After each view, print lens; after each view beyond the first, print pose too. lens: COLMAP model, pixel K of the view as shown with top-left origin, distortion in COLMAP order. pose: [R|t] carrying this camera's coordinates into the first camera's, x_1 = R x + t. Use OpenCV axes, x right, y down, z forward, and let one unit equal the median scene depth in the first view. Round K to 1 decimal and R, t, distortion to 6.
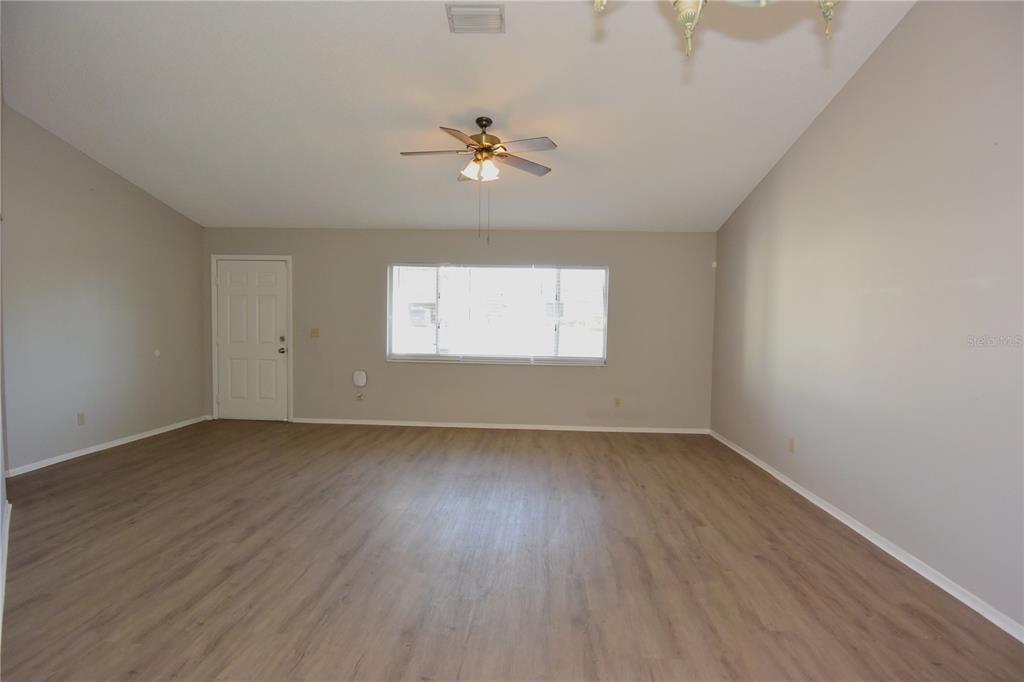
lens RADIAL K [[536.2, 0, 520.3], [0, 536.2, 347.3], [0, 0, 1]] dist [-0.003266, -0.025652]
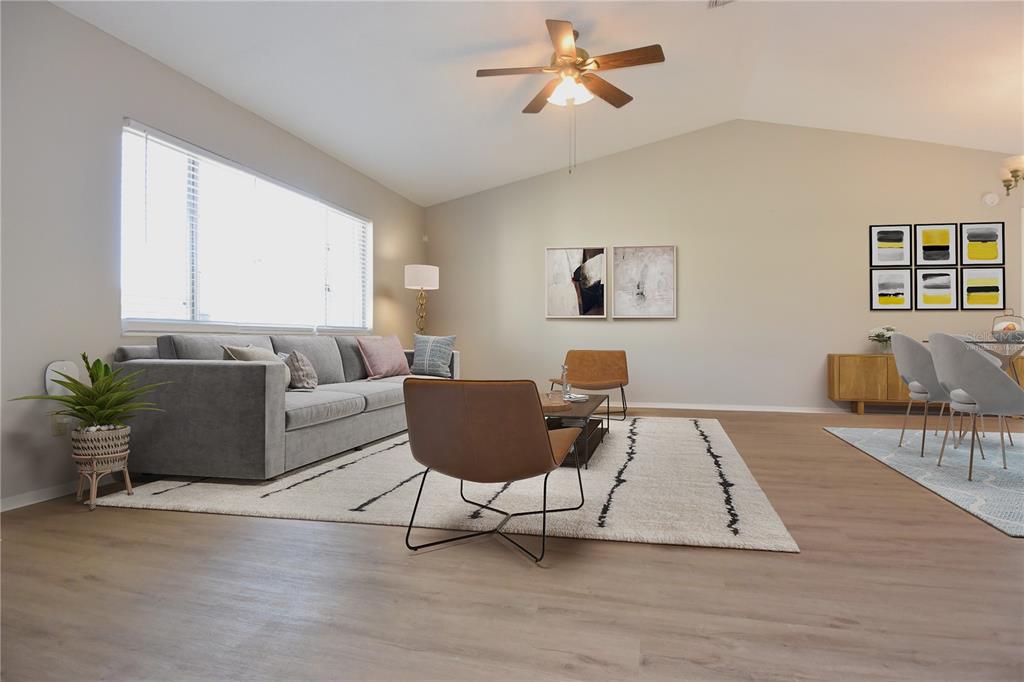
lens RADIAL K [[536.2, 0, 520.3], [0, 536.2, 347.3], [0, 0, 1]] dist [-0.003266, -0.025652]
pose [[0.207766, -0.030867, 0.977691, -1.189390], [0.045417, 0.998728, 0.021879, 0.082076], [-0.977124, 0.039858, 0.208904, 1.142401]]
